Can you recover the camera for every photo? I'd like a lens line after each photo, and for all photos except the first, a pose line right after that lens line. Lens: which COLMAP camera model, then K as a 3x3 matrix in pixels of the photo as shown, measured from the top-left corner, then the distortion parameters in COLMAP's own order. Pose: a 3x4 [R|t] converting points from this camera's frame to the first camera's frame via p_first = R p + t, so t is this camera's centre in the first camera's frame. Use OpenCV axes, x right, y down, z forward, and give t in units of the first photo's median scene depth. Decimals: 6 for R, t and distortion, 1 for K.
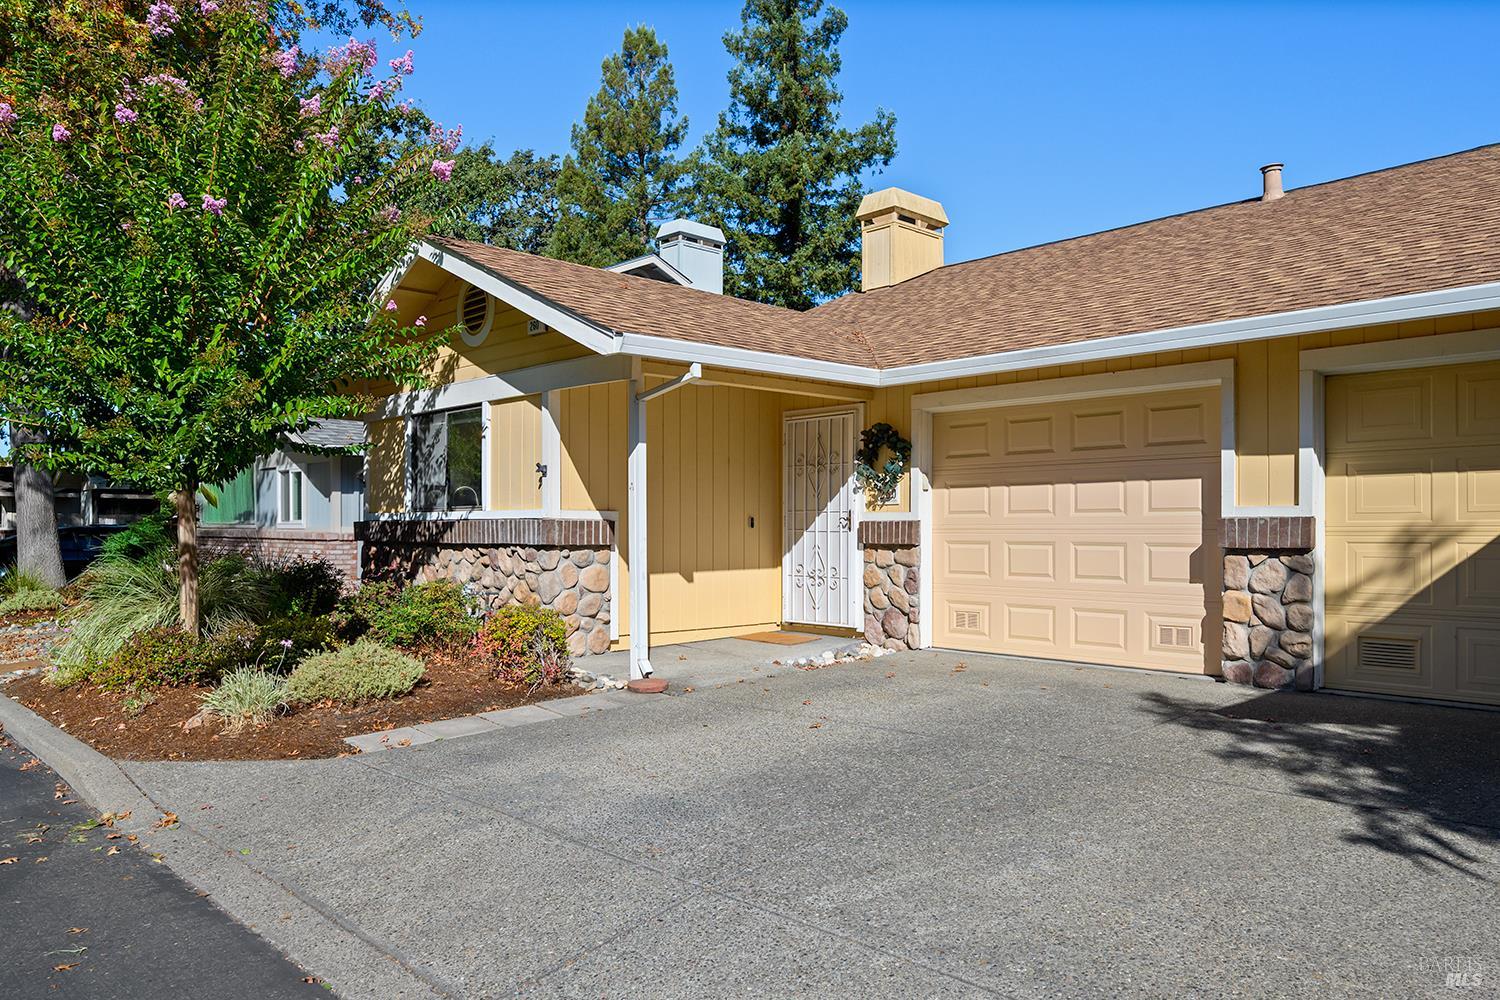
lens RADIAL K [[1008.2, 0, 751.3], [0, 1008.2, 509.7], [0, 0, 1]] dist [-0.028526, -0.003456]
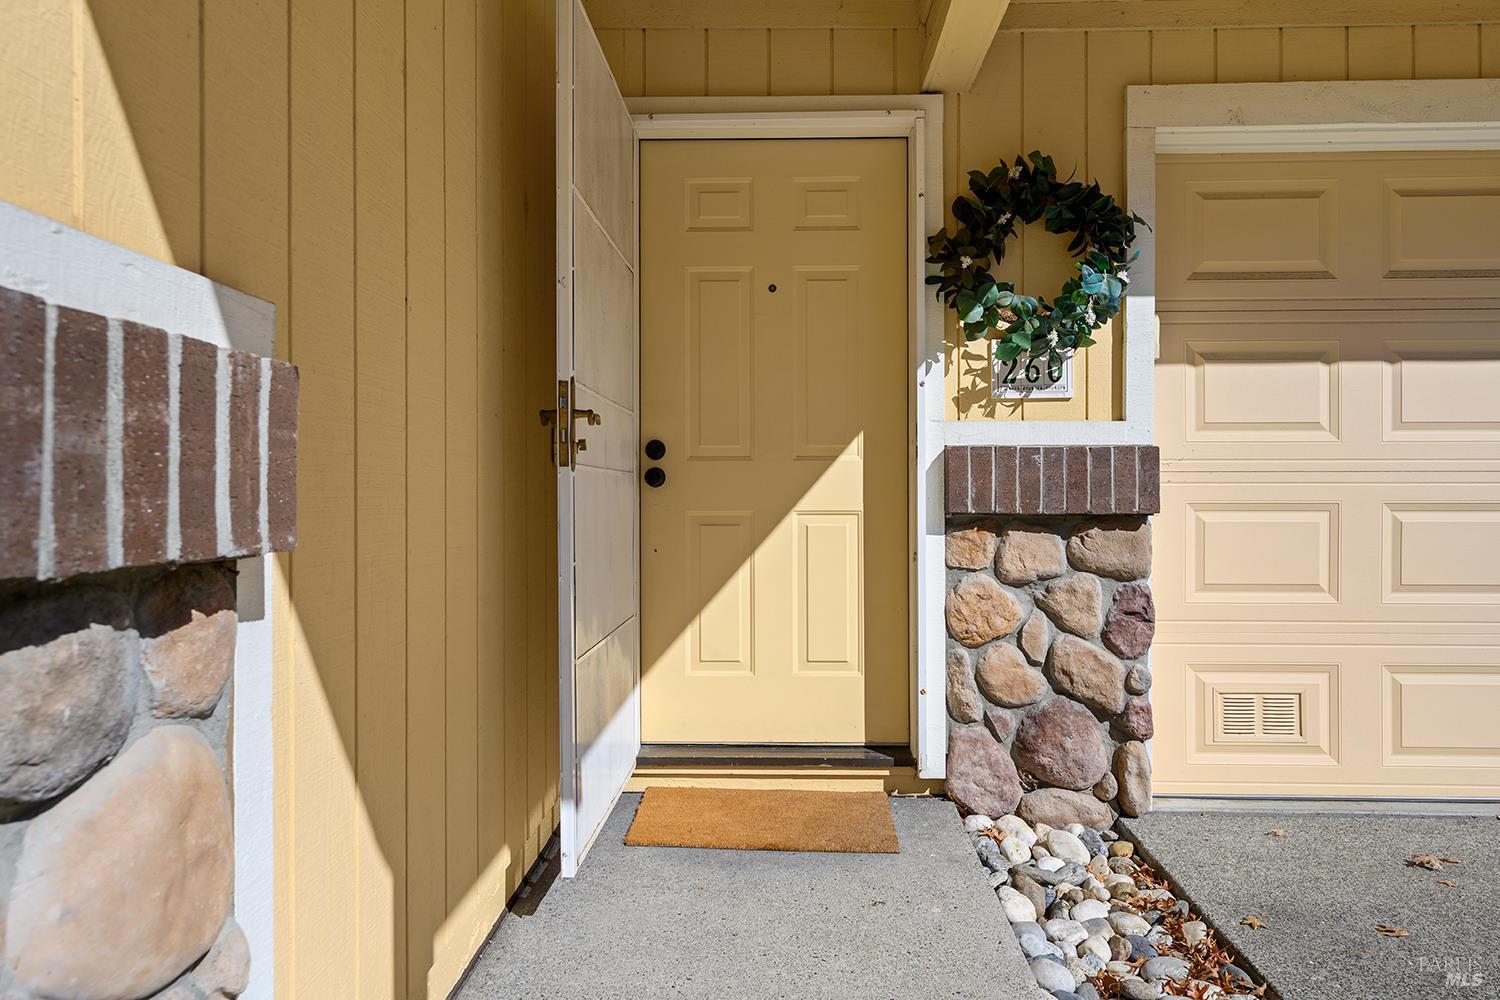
lens RADIAL K [[1008.2, 0, 753.7], [0, 1008.2, 487.8], [0, 0, 1]] dist [-0.028526, -0.003456]
pose [[0.740503, 0.002542, 0.672048, -0.198323], [-0.010833, 0.999908, 0.008155, 0.027636], [-0.671966, -0.013319, 0.740462, 0.967075]]
